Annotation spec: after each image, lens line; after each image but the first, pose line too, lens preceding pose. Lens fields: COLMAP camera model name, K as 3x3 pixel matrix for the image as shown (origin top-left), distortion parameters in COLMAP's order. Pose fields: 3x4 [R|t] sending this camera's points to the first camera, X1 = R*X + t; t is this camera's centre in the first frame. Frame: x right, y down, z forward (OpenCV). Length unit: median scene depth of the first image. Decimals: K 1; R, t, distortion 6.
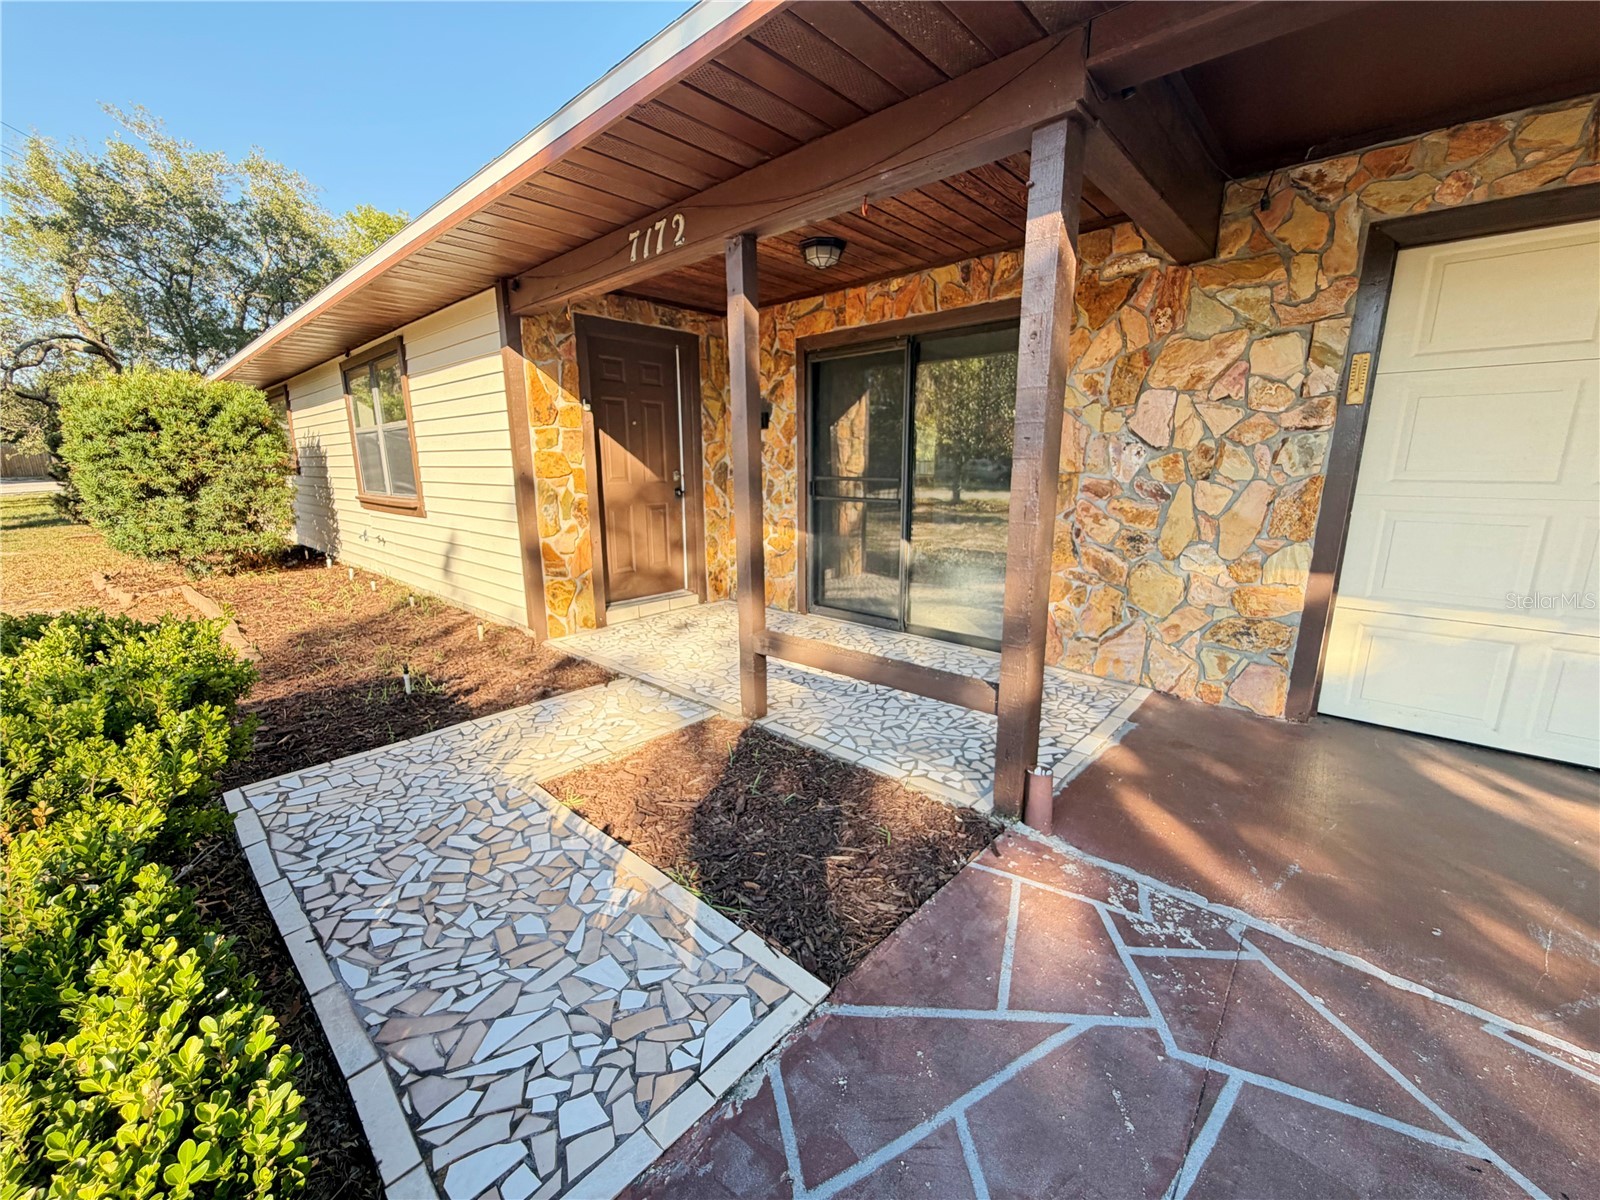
lens RADIAL K [[640.6, 0, 797.4], [0, 640.6, 601.5], [0, 0, 1]] dist [-0.000327, 0.000059]
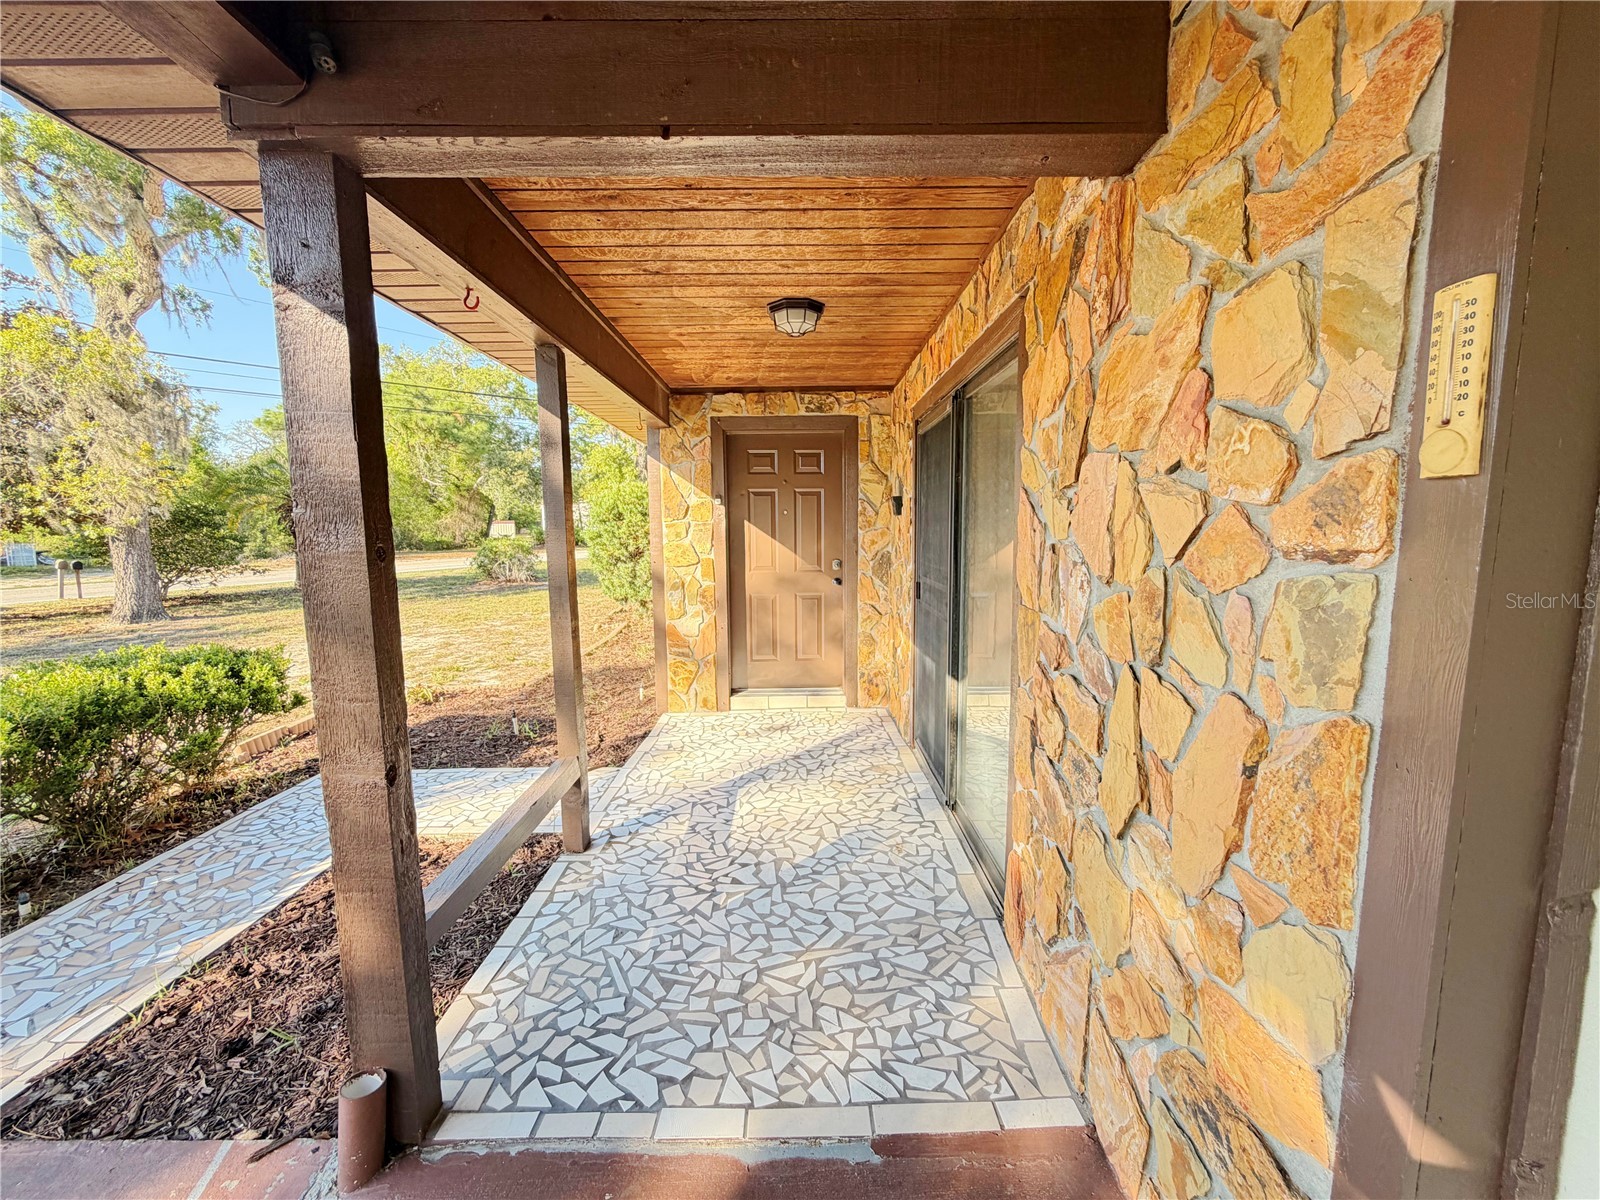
lens RADIAL K [[640.6, 0, 801.4], [0, 640.6, 600.8], [0, 0, 1]] dist [-0.000327, 0.000059]
pose [[0.680040, 0.081591, -0.728621, 0.564430], [-0.150326, 0.988192, -0.029645, -0.135457], [0.717598, 0.129690, 0.684275, 0.411091]]
